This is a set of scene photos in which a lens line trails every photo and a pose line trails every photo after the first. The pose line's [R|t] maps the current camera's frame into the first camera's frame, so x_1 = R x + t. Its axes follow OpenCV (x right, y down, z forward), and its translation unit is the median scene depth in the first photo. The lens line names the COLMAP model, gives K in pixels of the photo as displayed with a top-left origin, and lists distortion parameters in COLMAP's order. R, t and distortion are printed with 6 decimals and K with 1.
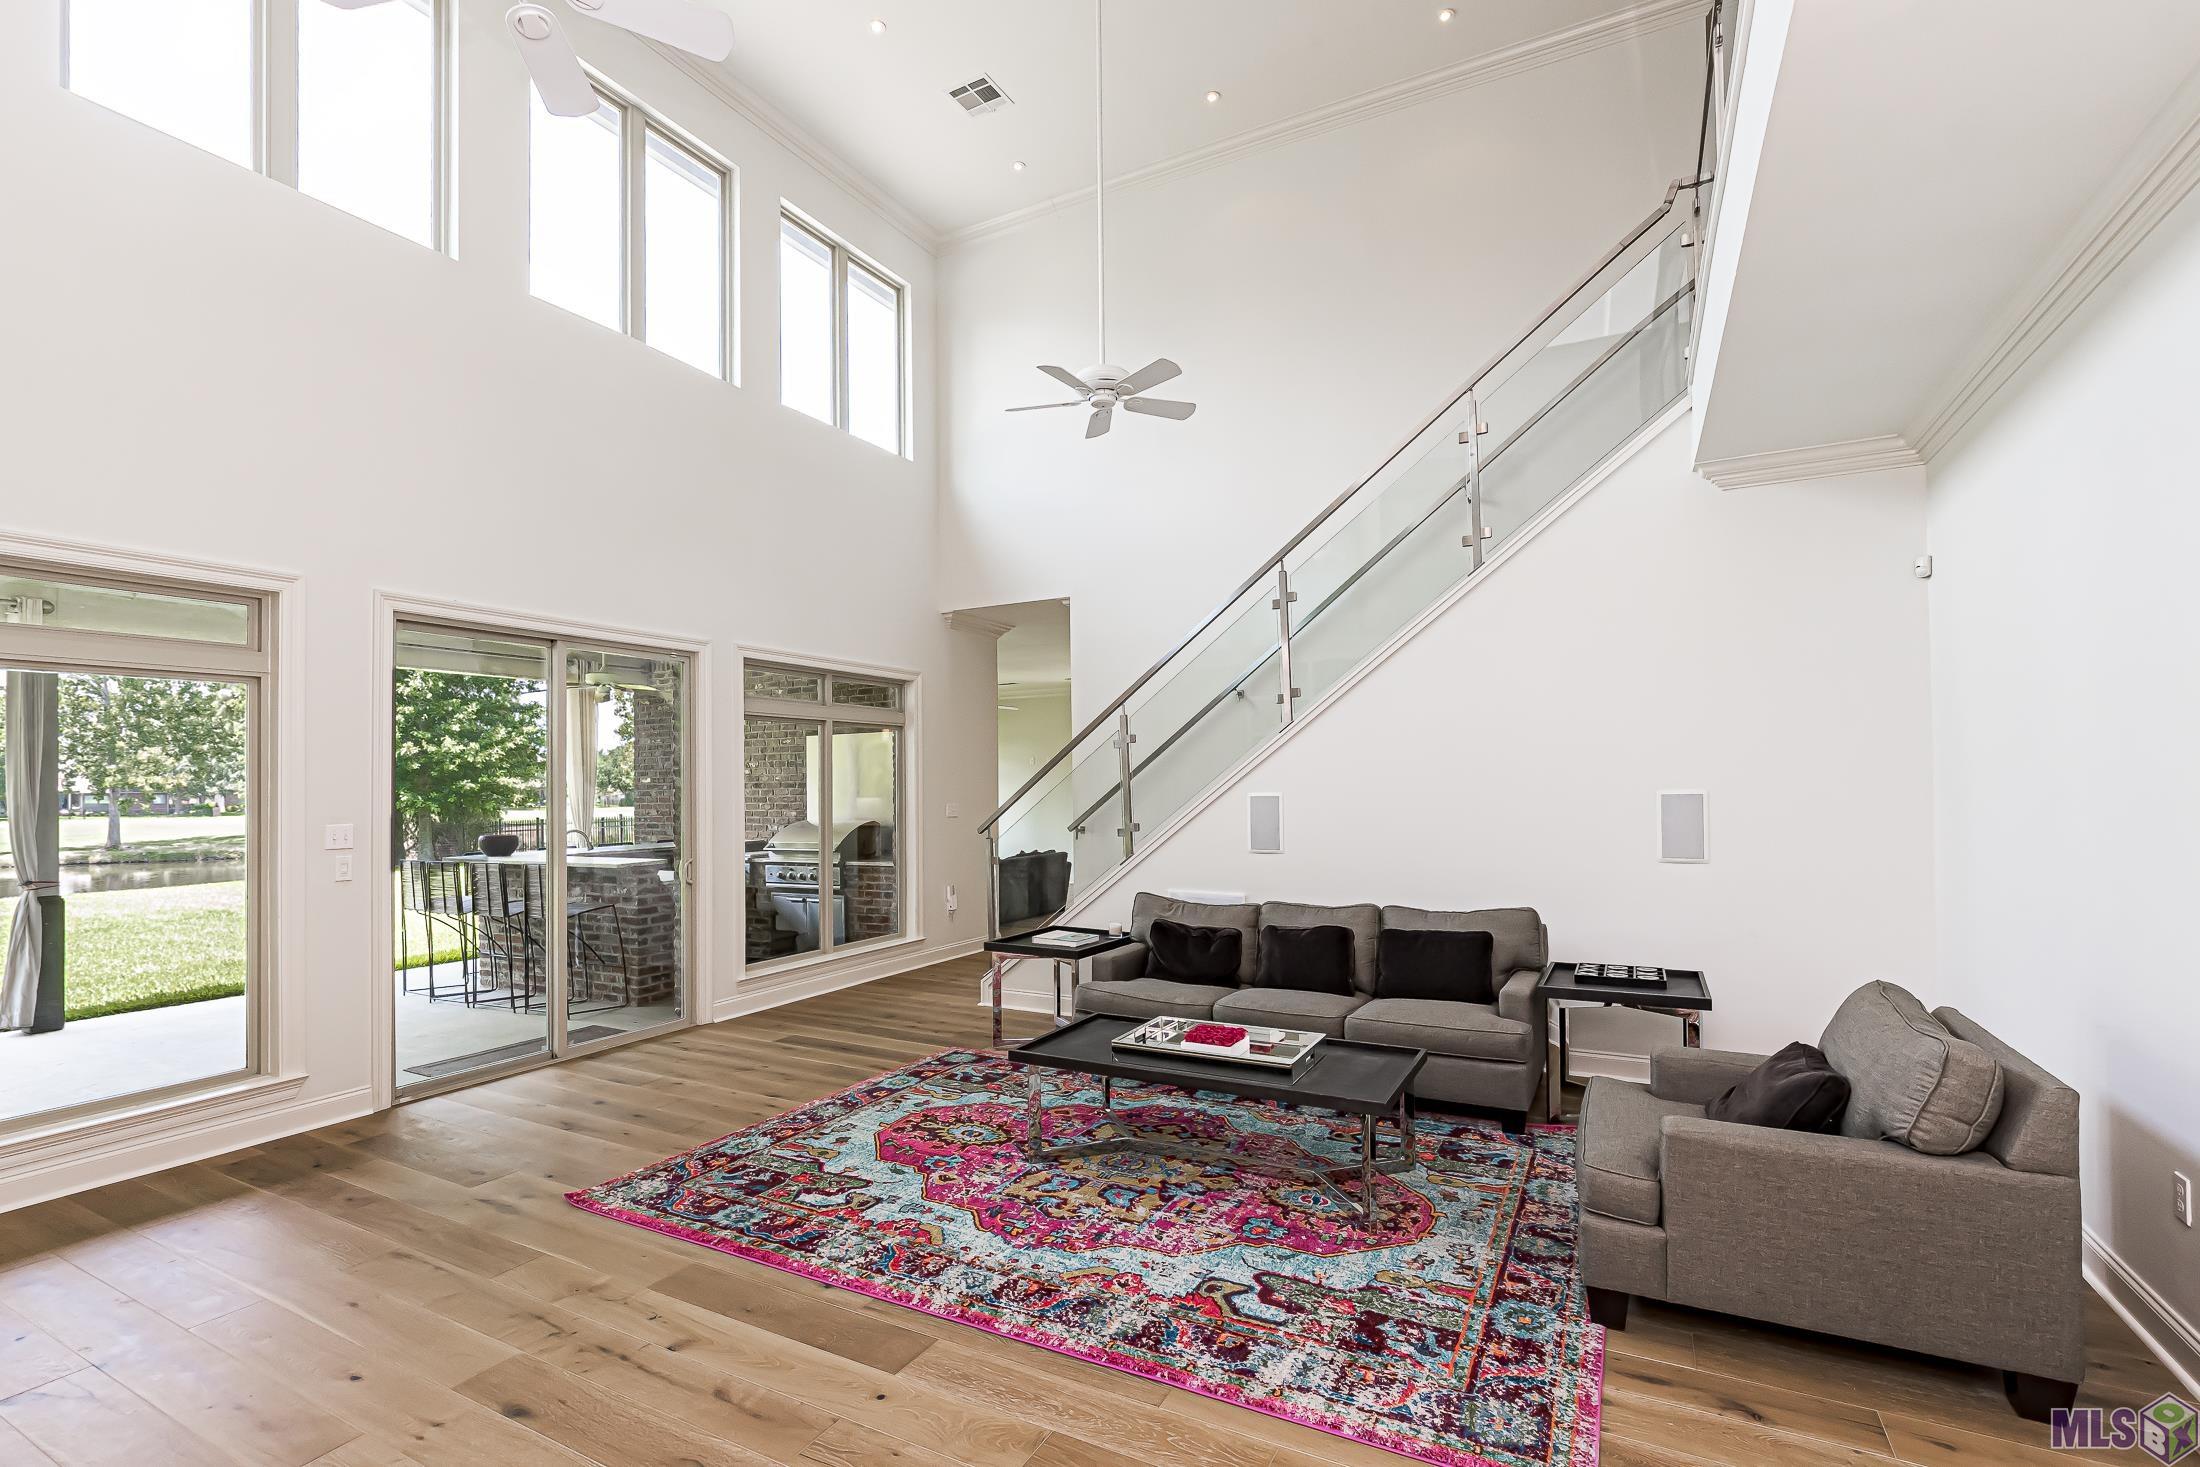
lens RADIAL K [[998.2, 0, 1087.6], [0, 998.2, 773.8], [0, 0, 1]] dist [-0.009392, 0.000527]
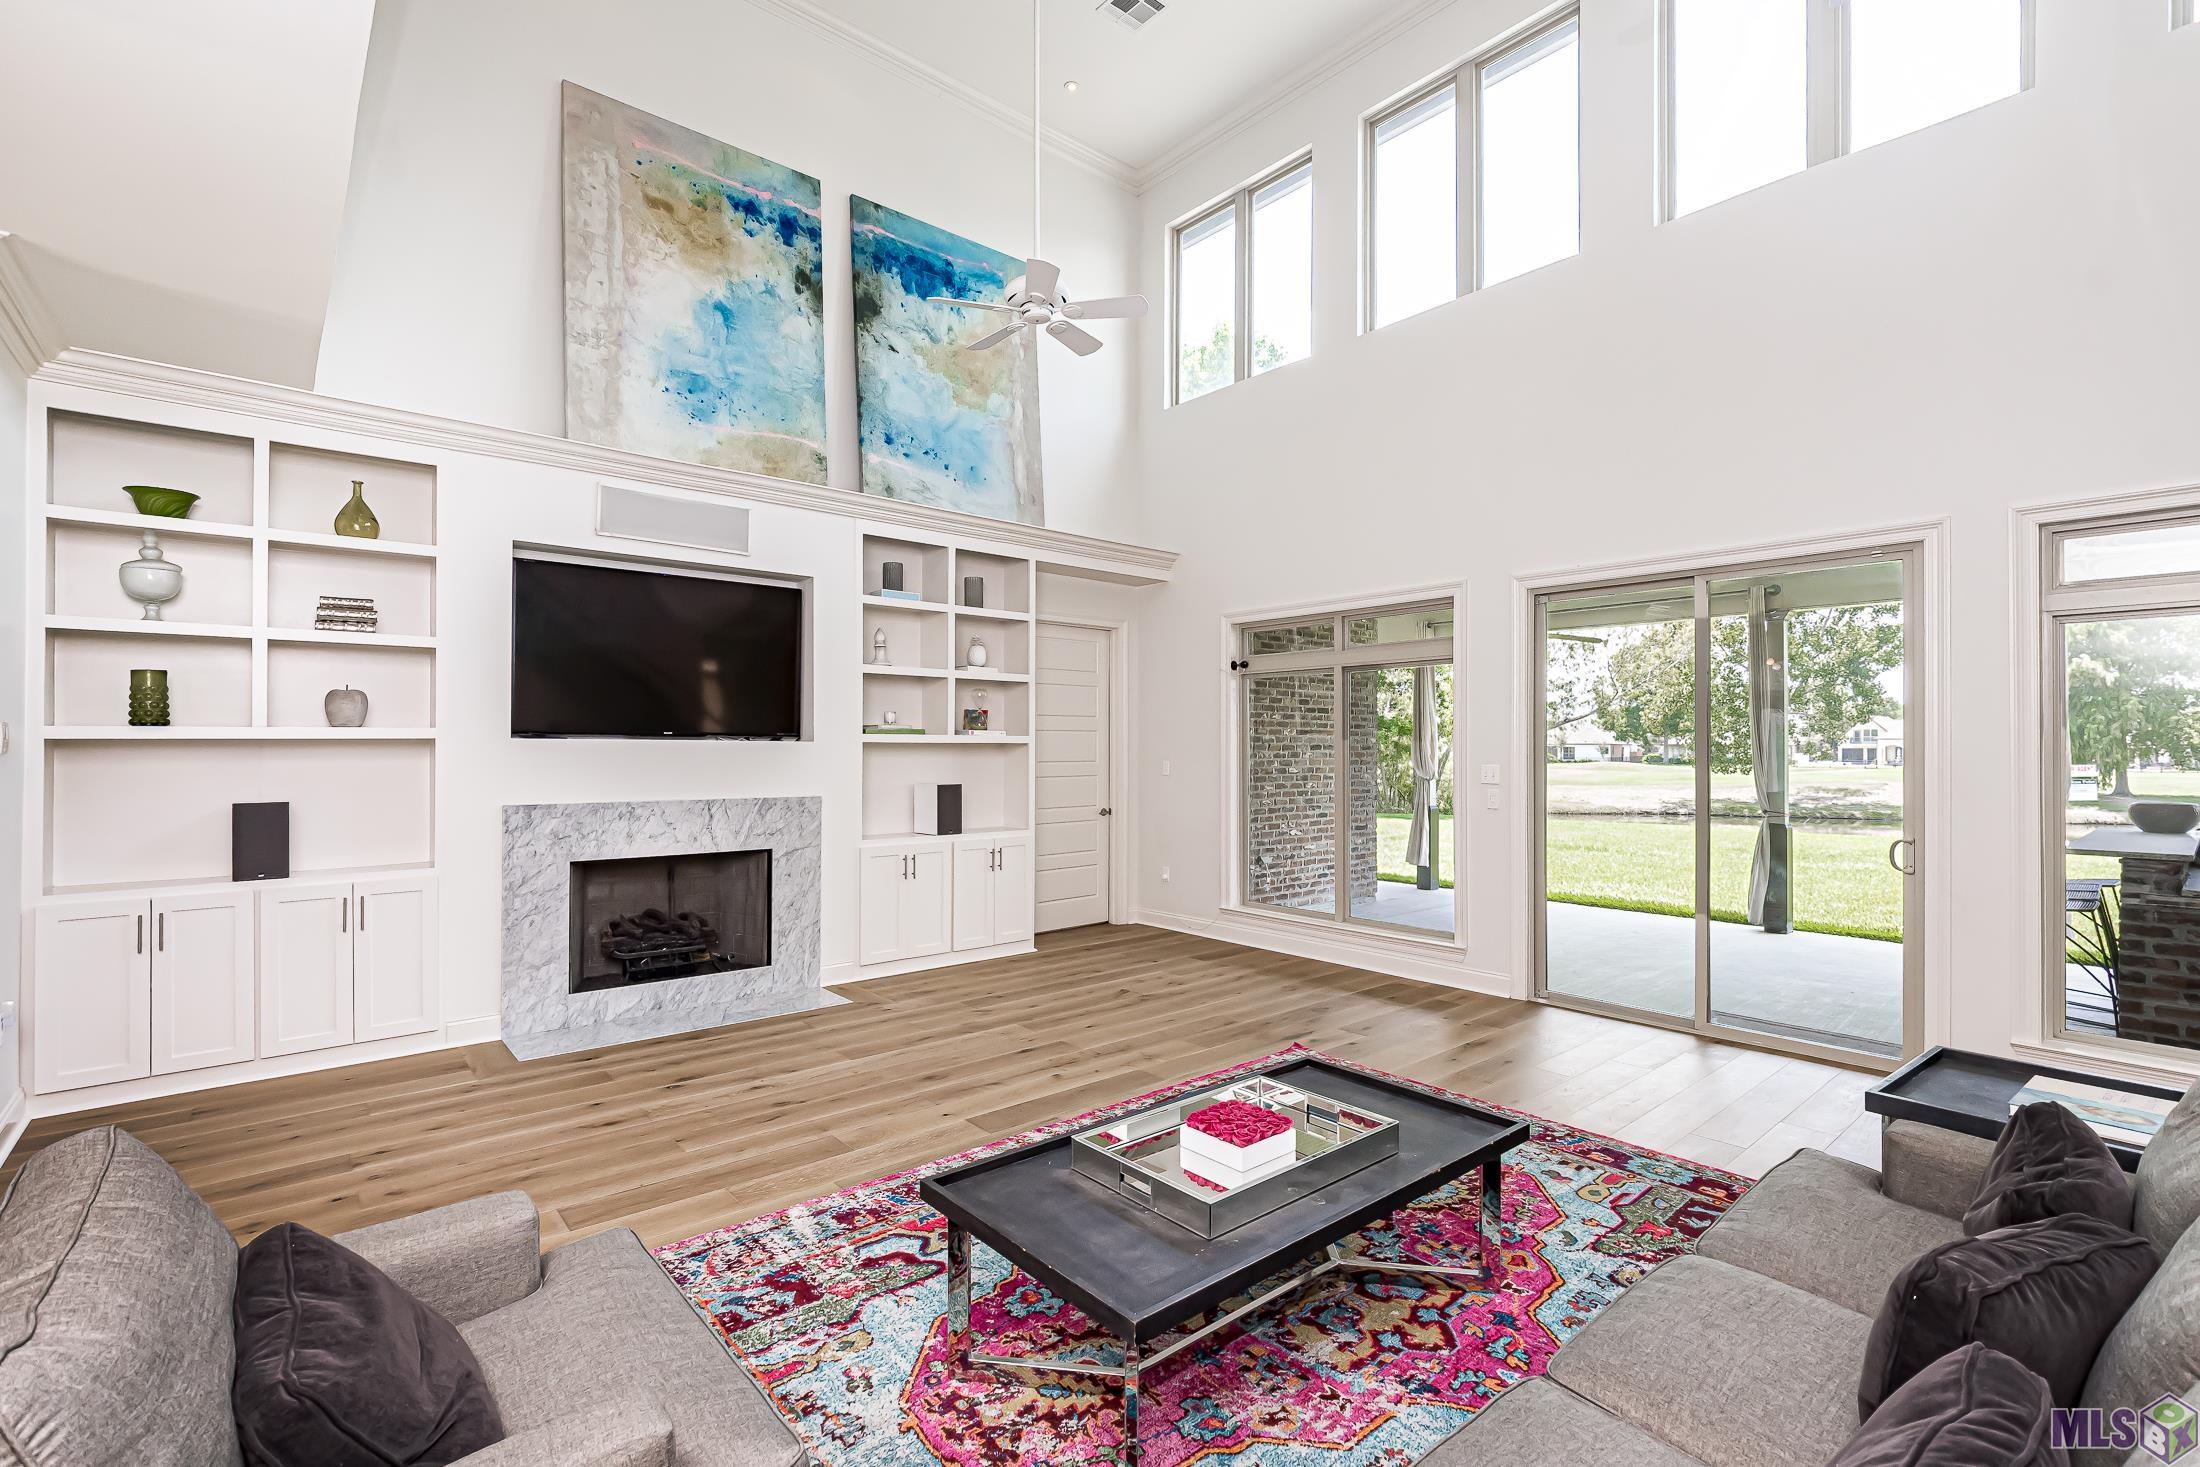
lens RADIAL K [[998.2, 0, 1101.5], [0, 998.2, 739.0], [0, 0, 1]] dist [-0.009392, 0.000527]
pose [[-0.362757, 0.003184, -0.931878, 1.035506], [0.011674, 0.999931, -0.001128, 0.009131], [0.931811, -0.011288, -0.362769, 1.552062]]
